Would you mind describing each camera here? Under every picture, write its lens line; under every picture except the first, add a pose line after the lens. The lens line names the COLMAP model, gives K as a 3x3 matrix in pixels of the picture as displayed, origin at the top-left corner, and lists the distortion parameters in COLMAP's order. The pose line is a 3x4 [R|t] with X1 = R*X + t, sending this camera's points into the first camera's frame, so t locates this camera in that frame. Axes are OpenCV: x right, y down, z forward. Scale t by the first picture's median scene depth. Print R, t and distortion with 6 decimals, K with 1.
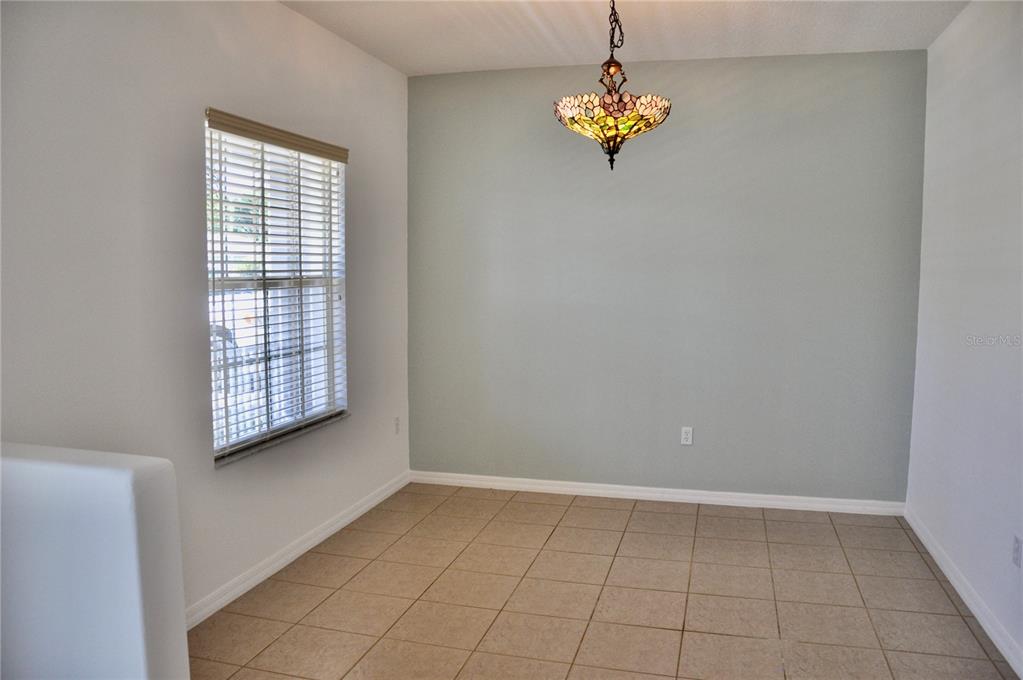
lens RADIAL K [[788.2, 0, 511.5], [0, 788.2, 340.0], [0, 0, 1]] dist [-0.131515, 0.003939]
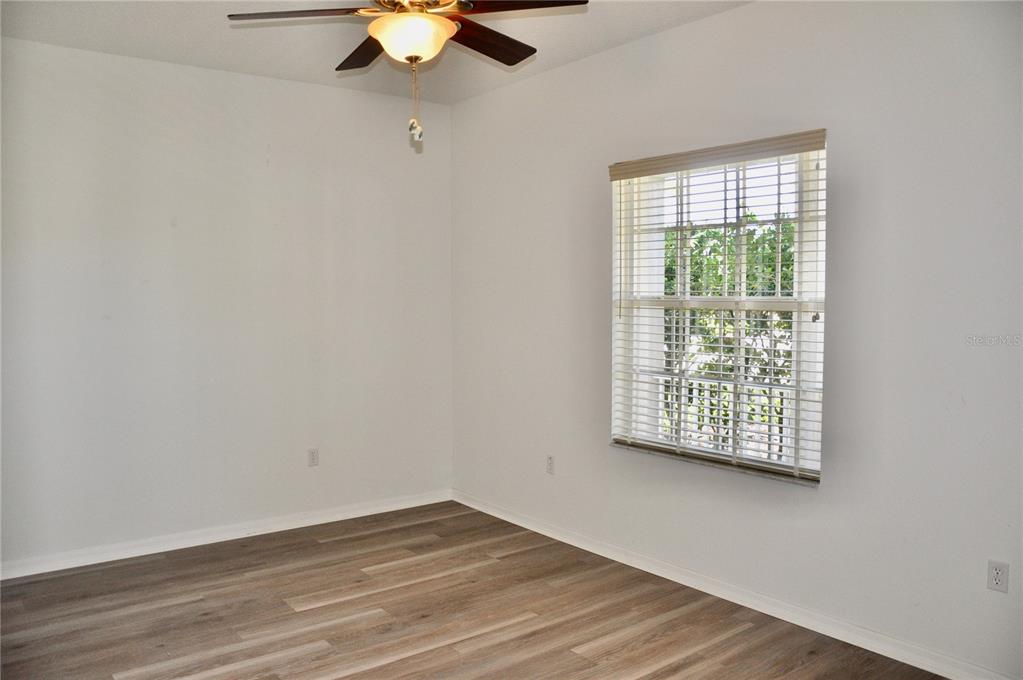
lens RADIAL K [[788.2, 0, 511.5], [0, 788.2, 340.0], [0, 0, 1]] dist [-0.131515, 0.003939]
pose [[-0.595454, 0.049552, -0.801860, 0.682605], [-0.066876, 0.991575, 0.110937, -0.130565], [0.800601, 0.119683, -0.587124, 1.476735]]
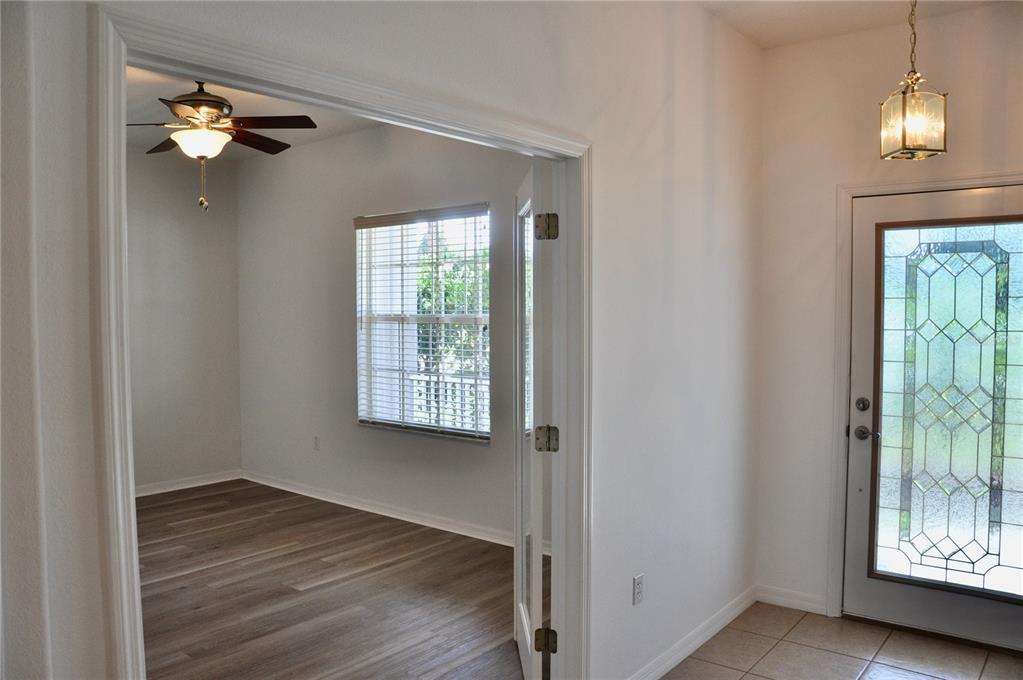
lens RADIAL K [[788.2, 0, 511.5], [0, 788.2, 340.0], [0, 0, 1]] dist [-0.131515, 0.003939]
pose [[-0.387984, 0.039587, -0.920815, 0.966055], [-0.077046, 0.994187, 0.075205, -0.163734], [0.918440, 0.100124, -0.382679, 1.772944]]
